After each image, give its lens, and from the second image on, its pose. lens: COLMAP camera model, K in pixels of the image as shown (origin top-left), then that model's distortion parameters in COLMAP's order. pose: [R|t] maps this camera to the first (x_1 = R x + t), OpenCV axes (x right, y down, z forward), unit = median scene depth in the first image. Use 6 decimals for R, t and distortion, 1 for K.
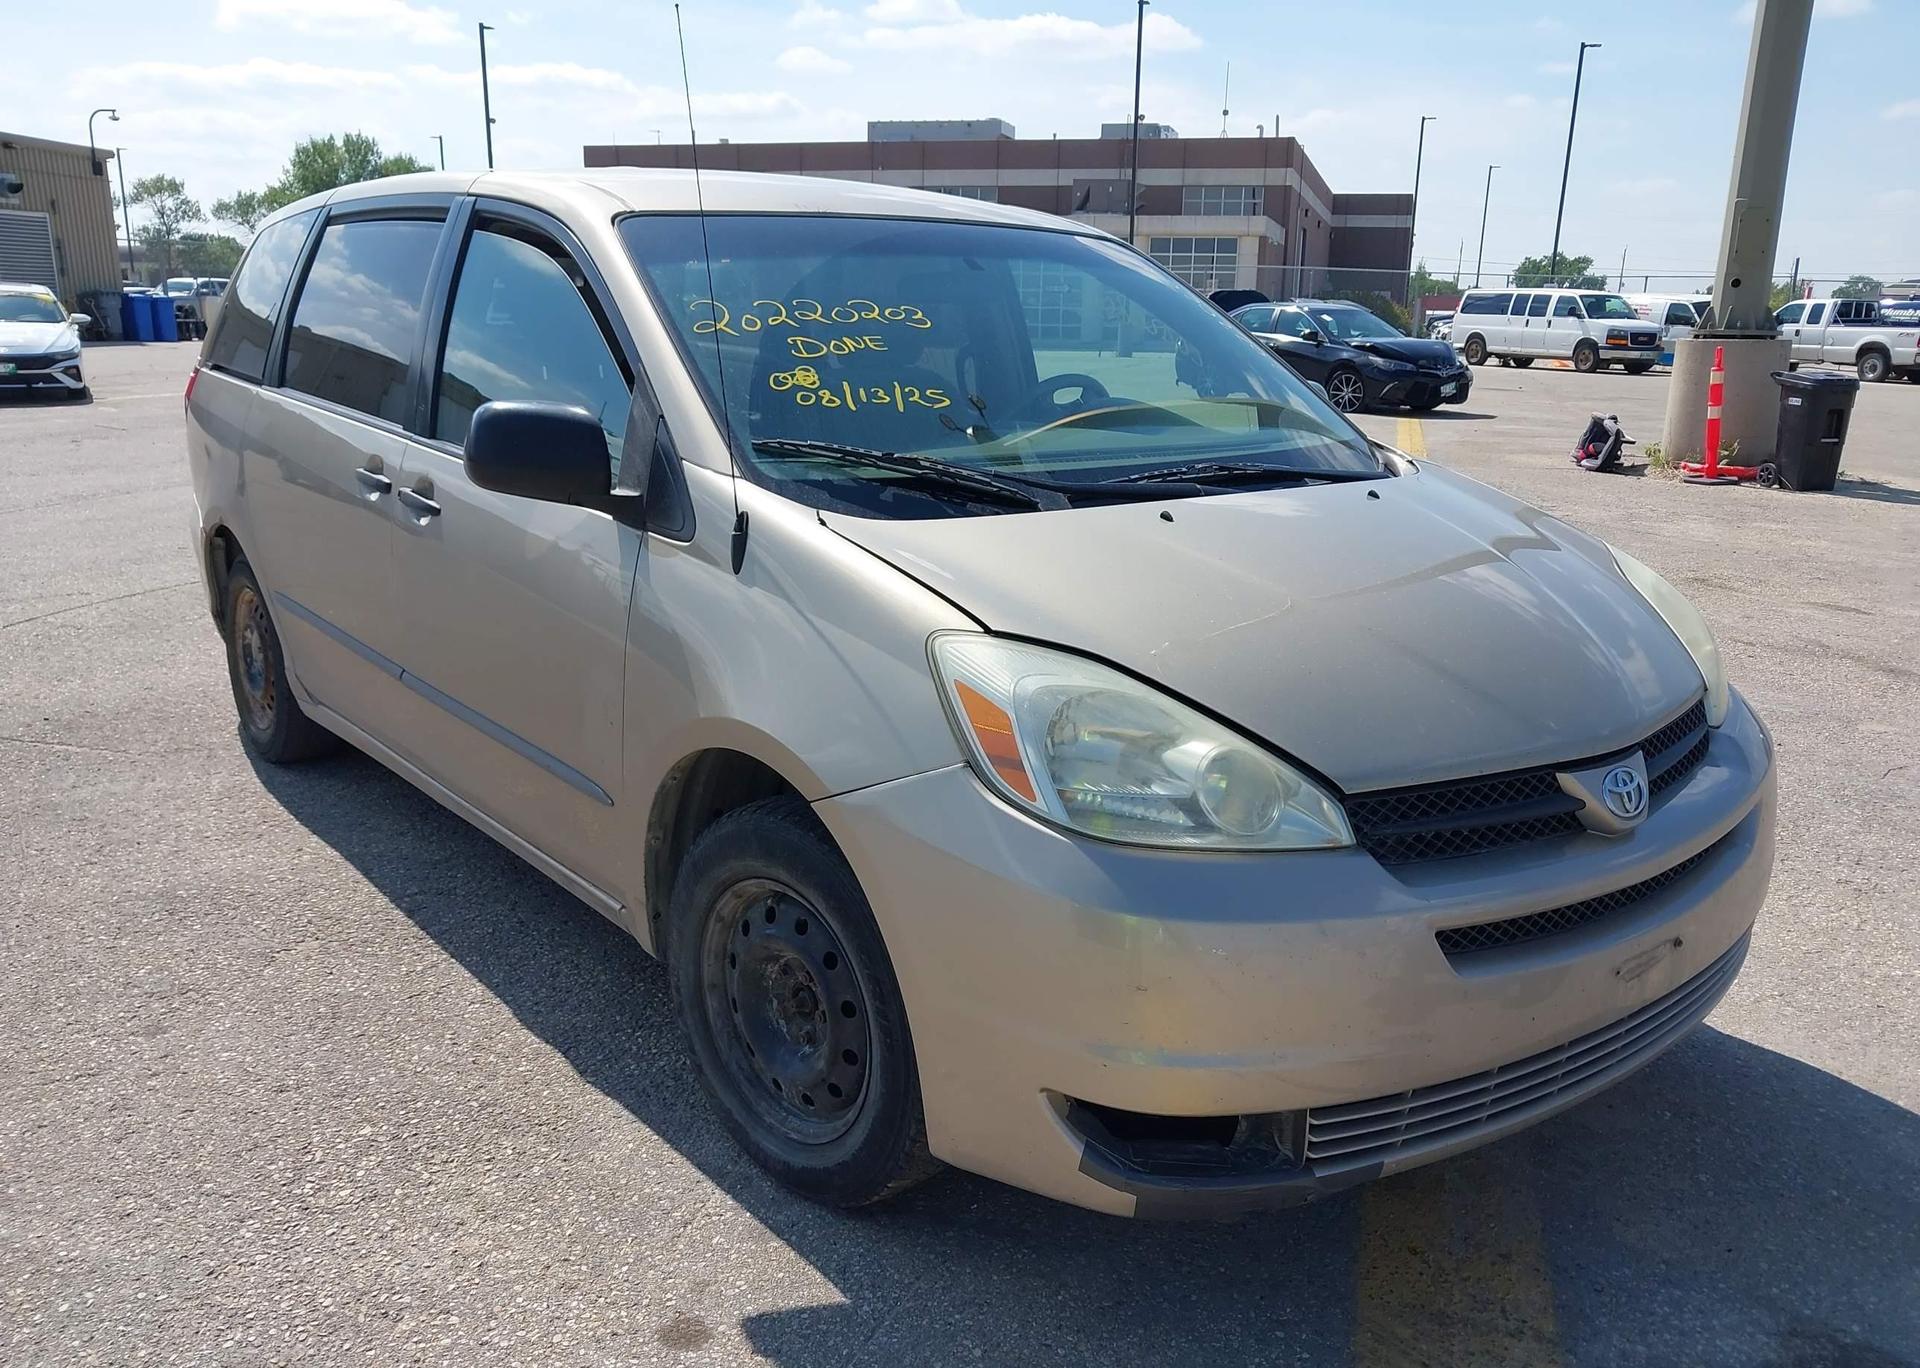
lens RADIAL K [[1541.3, 0, 995.8], [0, 1541.3, 738.9], [0, 0, 1]] dist [0.000467, 0.001851]
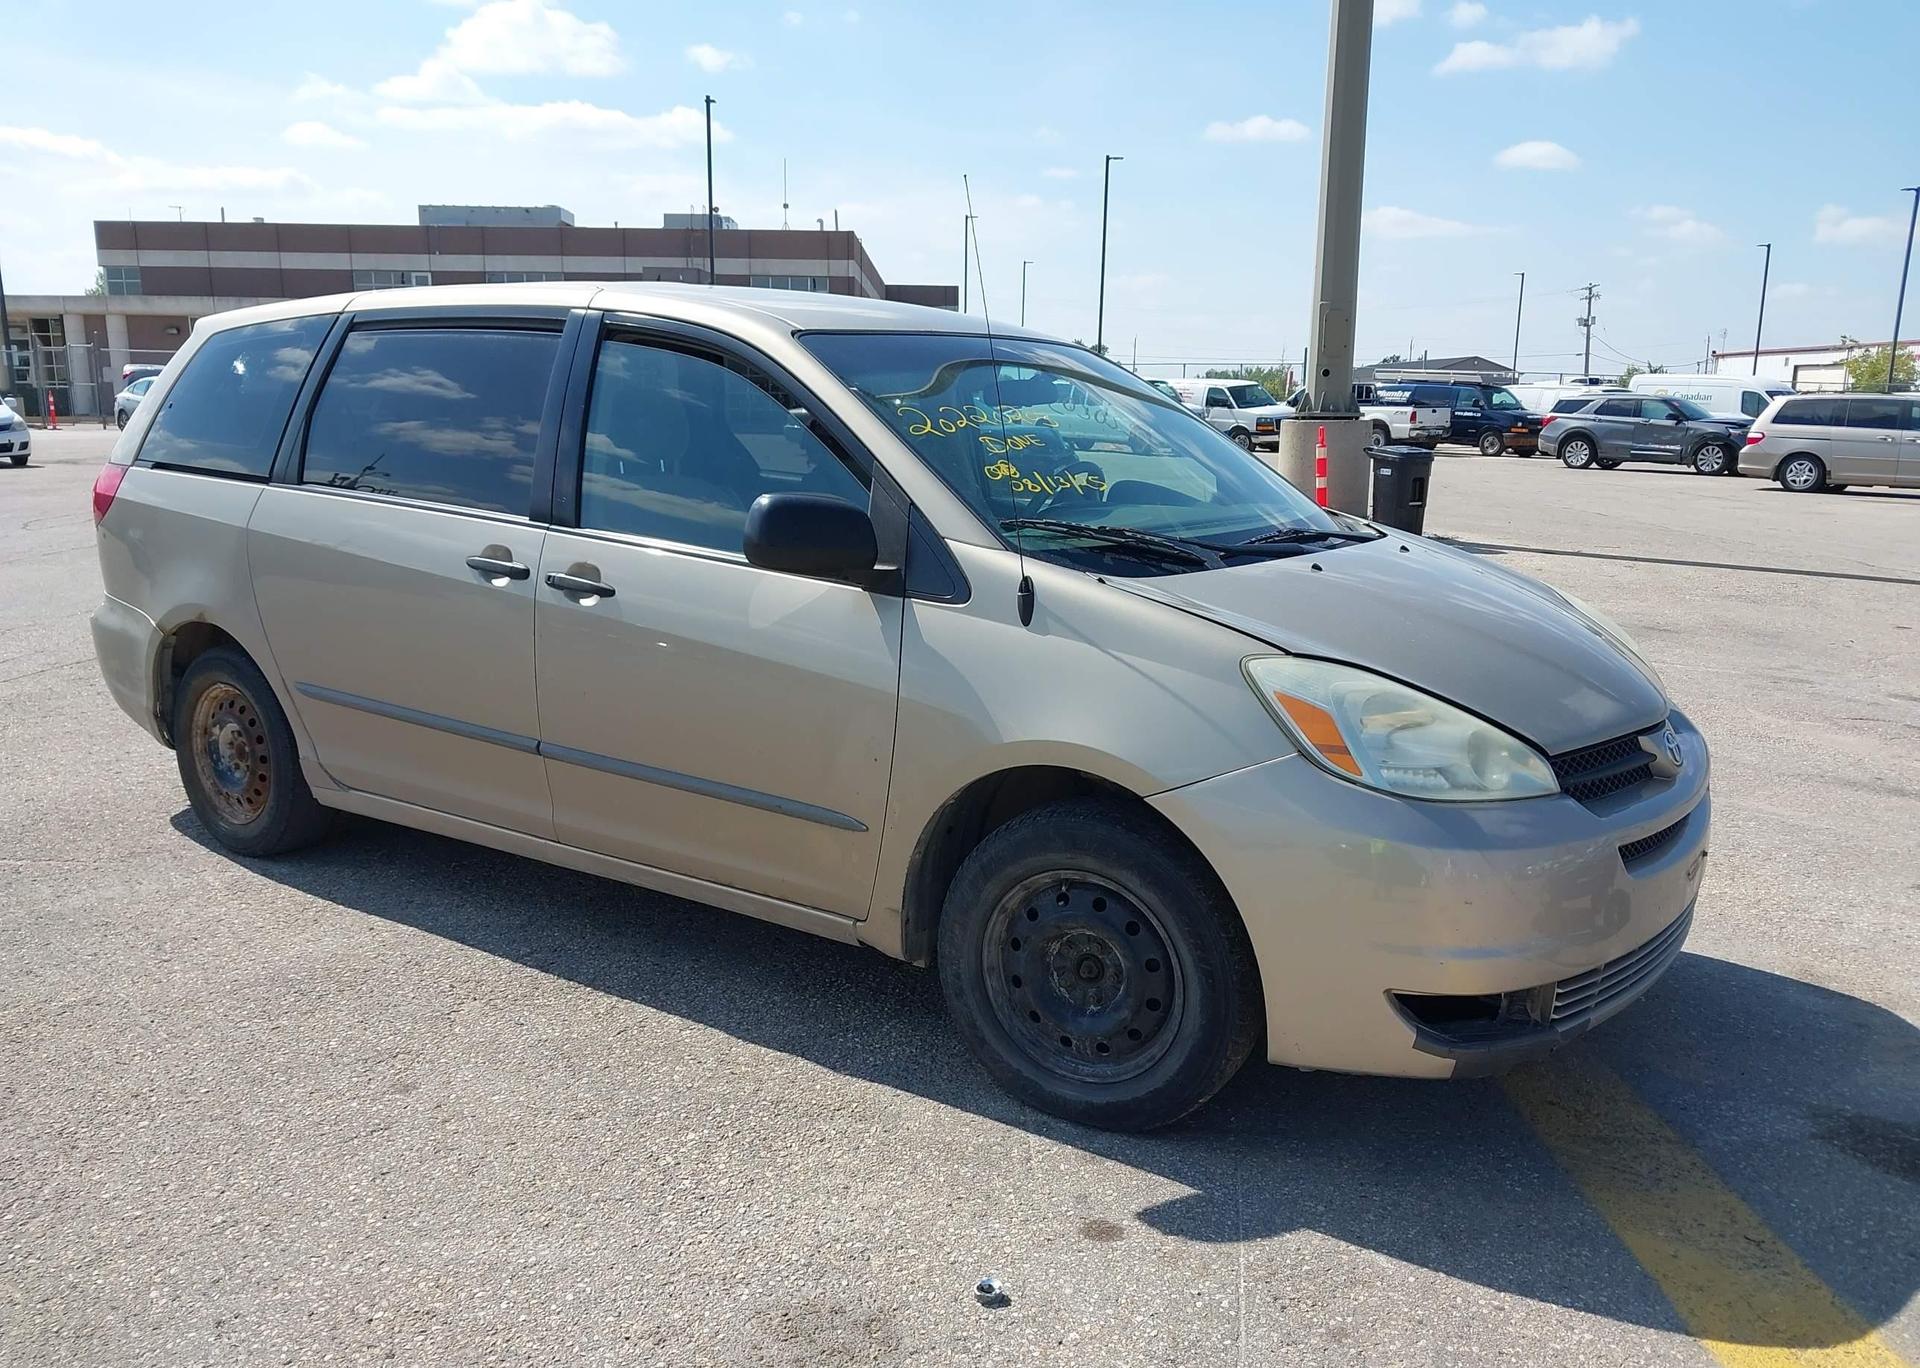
lens RADIAL K [[1508.3, 0, 1022.8], [0, 1508.3, 718.8], [0, 0, 1]] dist [0.023955, -0.042781]
pose [[0.959567, -0.062850, 0.274373, -0.483986], [0.079049, 0.995696, -0.048376, 0.024886], [-0.270152, 0.068108, 0.960406, -0.154441]]
